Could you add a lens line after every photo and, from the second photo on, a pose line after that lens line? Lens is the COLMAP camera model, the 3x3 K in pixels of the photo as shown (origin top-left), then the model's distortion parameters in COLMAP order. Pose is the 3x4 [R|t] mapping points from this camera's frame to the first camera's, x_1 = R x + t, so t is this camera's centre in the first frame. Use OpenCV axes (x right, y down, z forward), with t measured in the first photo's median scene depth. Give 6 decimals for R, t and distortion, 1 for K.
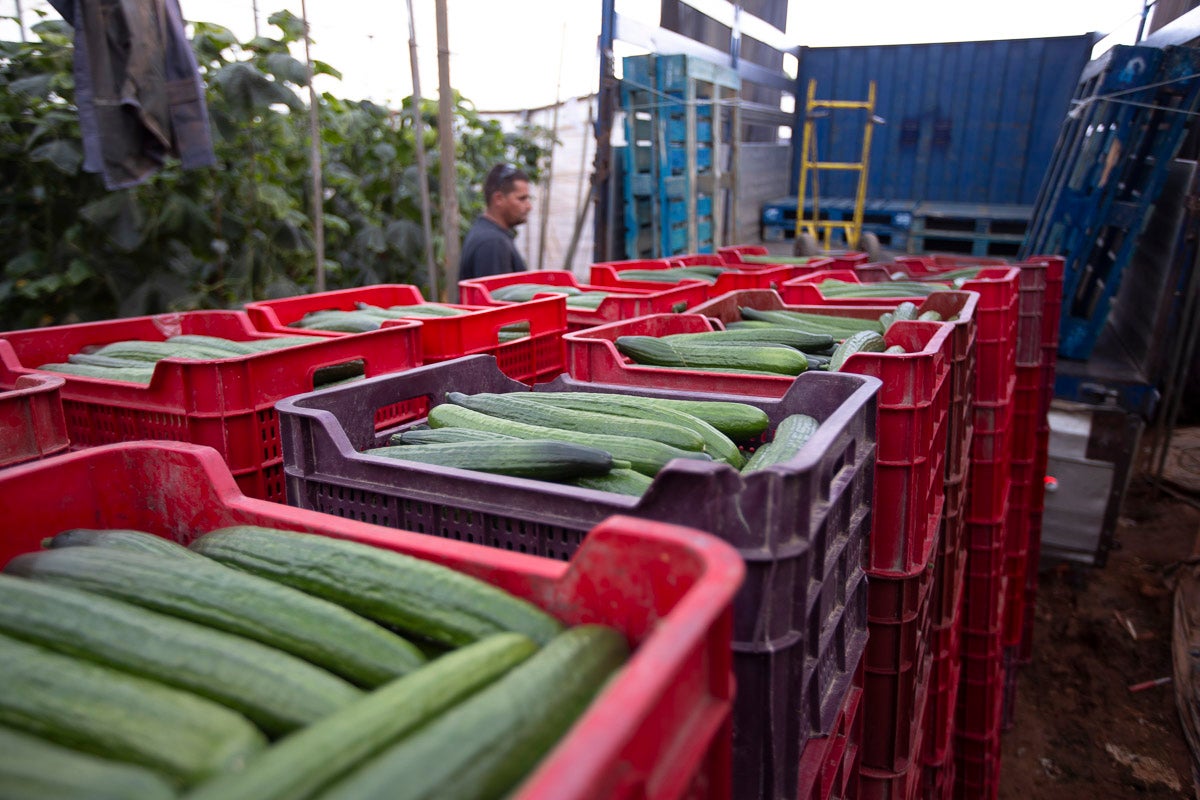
lens RADIAL K [[796.1, 0, 611.6], [0, 796.1, 395.9], [0, 0, 1]] dist [-0.003633, 0.027054]
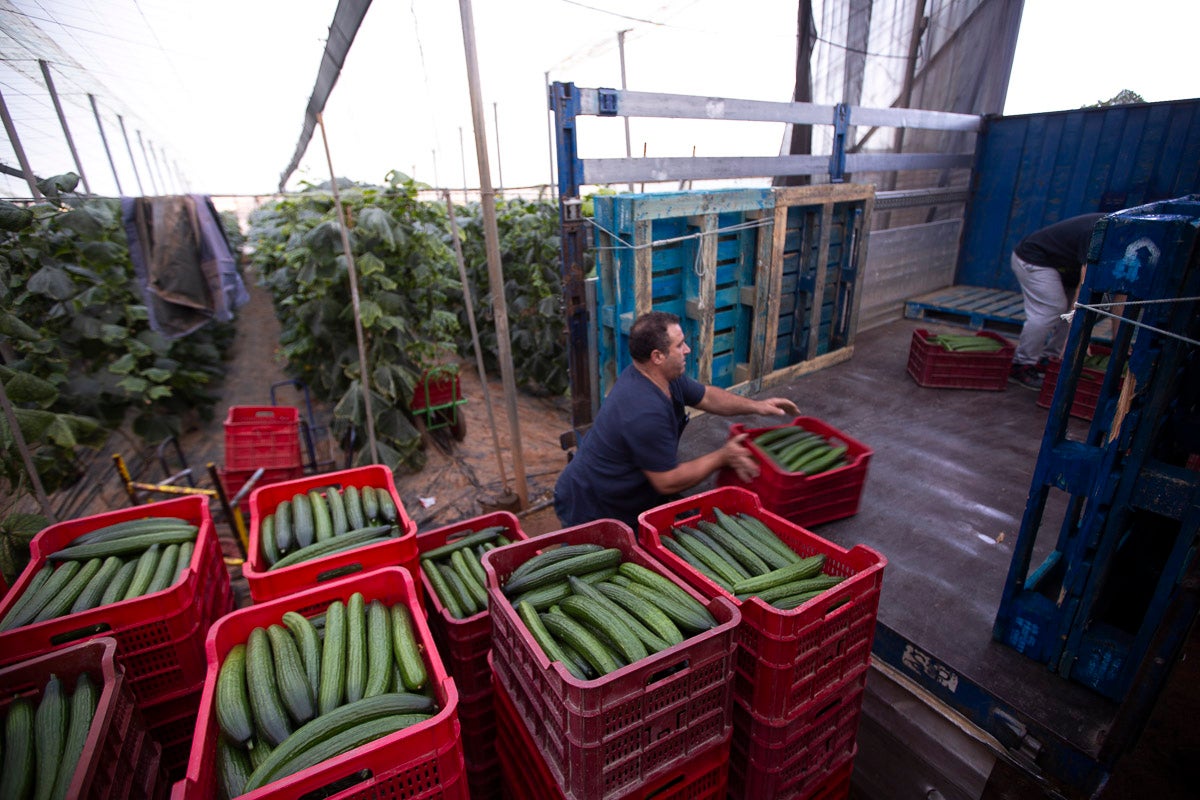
lens RADIAL K [[547.9, 0, 589.7], [0, 547.9, 395.6], [0, 0, 1]] dist [-0.025550, 0.000940]
pose [[0.849492, 0.143650, -0.507670, 0.525591], [-0.102621, 0.988831, 0.108082, -0.313305], [0.517526, -0.039717, 0.854745, 0.471907]]
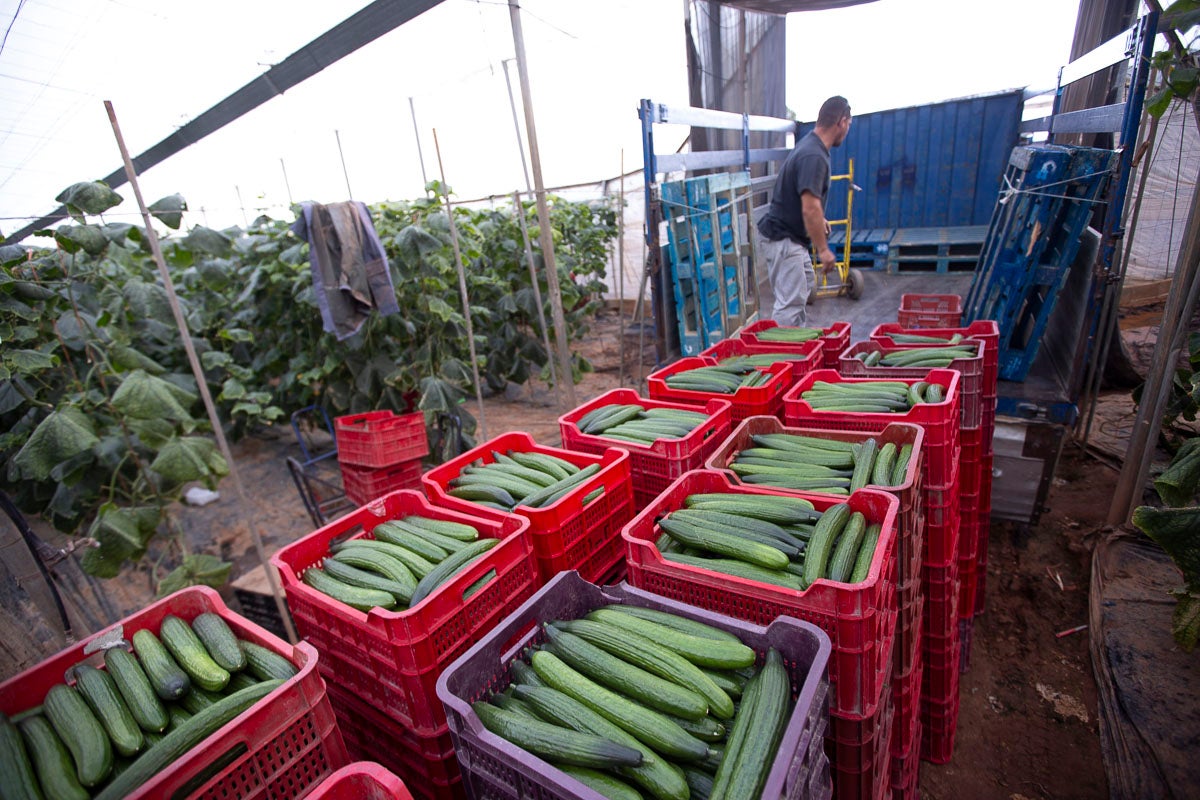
lens RADIAL K [[547.9, 0, 609.6], [0, 547.9, 397.6], [0, 0, 1]] dist [-0.025550, 0.000940]
pose [[0.987525, -0.076842, -0.137442, 0.031887], [0.086657, 0.993989, 0.066911, -0.157428], [0.131474, -0.077987, 0.988247, 0.002915]]
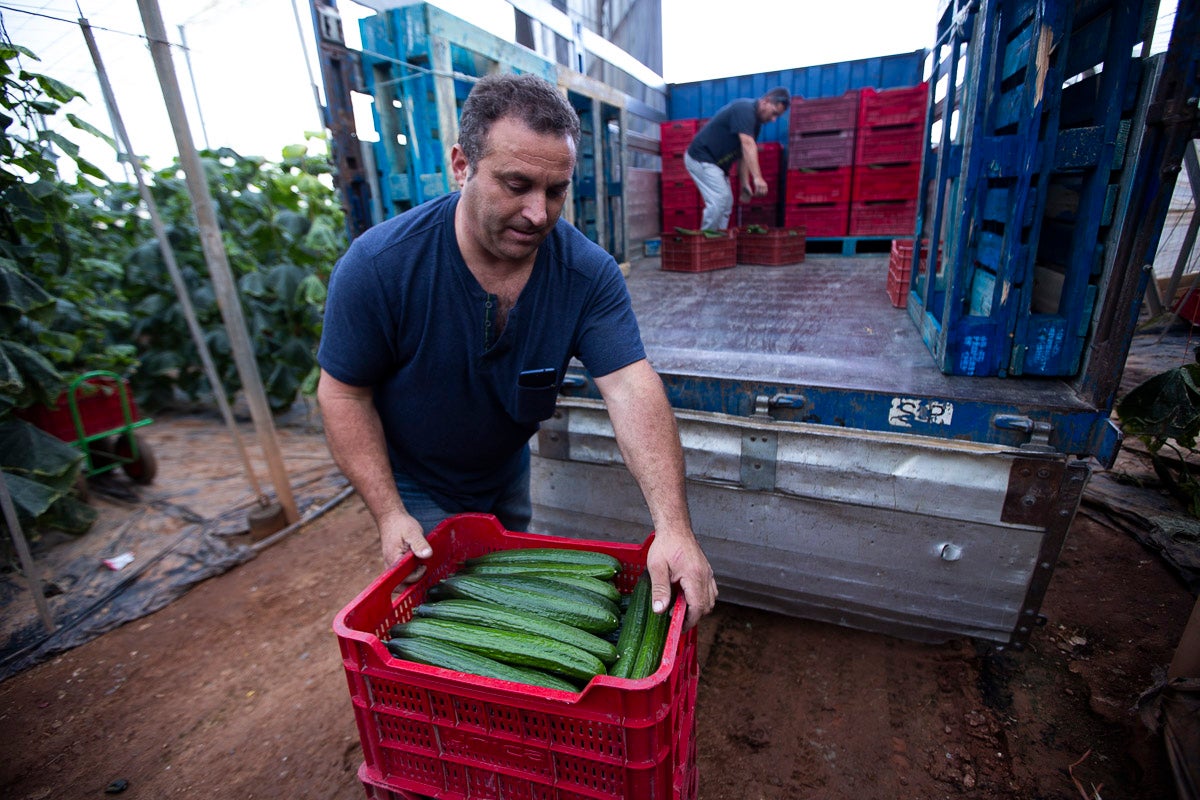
lens RADIAL K [[547.9, 0, 599.8], [0, 547.9, 394.9], [0, 0, 1]] dist [-0.025550, 0.000940]
pose [[0.997080, -0.076365, 0.000677, 0.283240], [0.076331, 0.996832, 0.022337, -0.070875], [-0.002380, -0.022220, 0.999750, 0.592380]]
